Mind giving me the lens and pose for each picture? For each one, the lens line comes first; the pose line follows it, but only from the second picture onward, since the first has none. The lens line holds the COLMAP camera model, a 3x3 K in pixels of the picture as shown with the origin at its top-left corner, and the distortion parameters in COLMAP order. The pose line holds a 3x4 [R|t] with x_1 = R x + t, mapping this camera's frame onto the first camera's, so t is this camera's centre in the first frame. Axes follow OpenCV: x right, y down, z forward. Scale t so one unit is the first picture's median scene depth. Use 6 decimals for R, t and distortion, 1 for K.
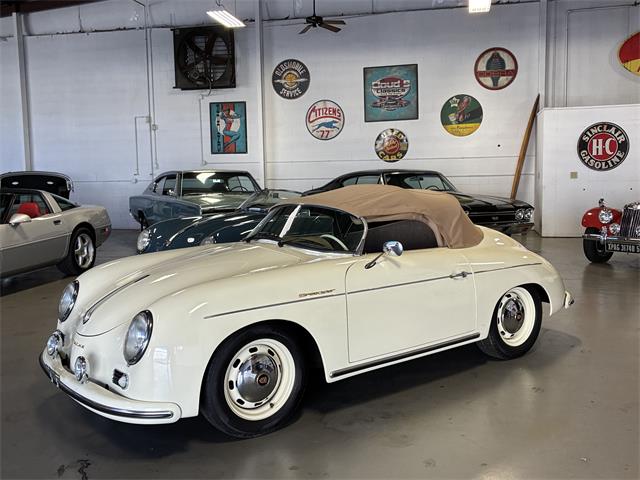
lens RADIAL K [[670.4, 0, 320.0], [0, 670.4, 240.0], [0, 0, 1]] dist [0.075622, -0.127999]
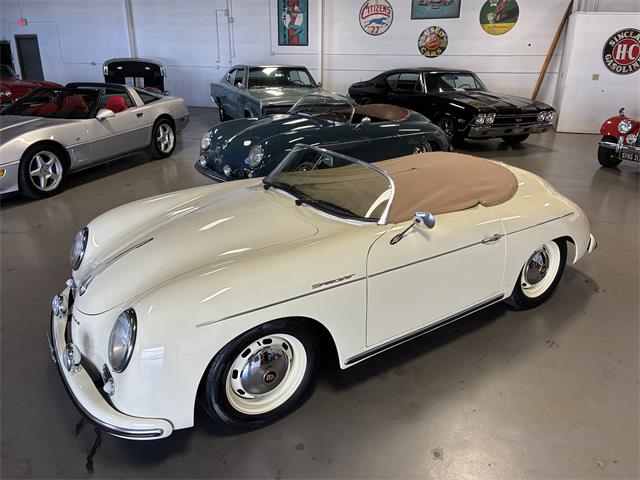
lens RADIAL K [[483.1, 0, 322.2], [0, 483.1, 238.2], [0, 0, 1]] dist [0.080398, -0.104876]
pose [[0.994942, 0.058556, -0.081619, 0.006622], [-0.034867, 0.963319, 0.266085, -0.034629], [0.094206, -0.261893, 0.960488, 0.094024]]
